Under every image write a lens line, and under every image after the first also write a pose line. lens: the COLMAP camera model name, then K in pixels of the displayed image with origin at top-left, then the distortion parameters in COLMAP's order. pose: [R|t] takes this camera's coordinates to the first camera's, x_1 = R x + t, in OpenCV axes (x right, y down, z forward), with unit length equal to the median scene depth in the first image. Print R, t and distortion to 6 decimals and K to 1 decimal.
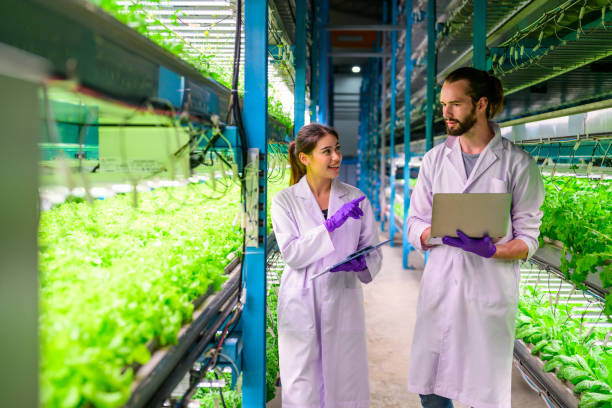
lens RADIAL K [[898.9, 0, 305.7], [0, 898.9, 205.5], [0, 0, 1]] dist [0.010106, 0.000000]
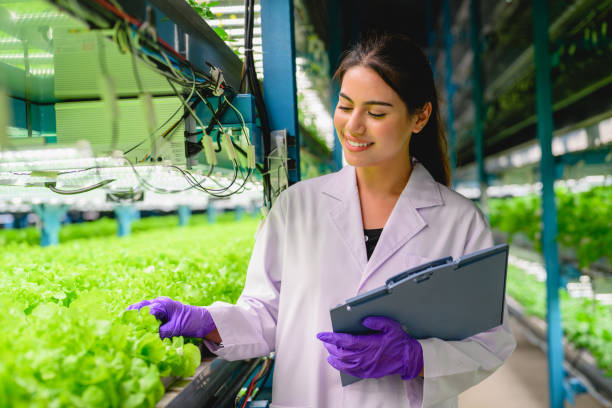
lens RADIAL K [[898.9, 0, 306.1], [0, 898.9, 204.9], [0, 0, 1]] dist [0.010106, 0.000000]
pose [[0.997865, -0.049068, -0.043098, -0.009455], [0.046775, 0.997516, -0.052676, 0.036756], [0.045575, 0.050548, 0.997681, 0.315033]]
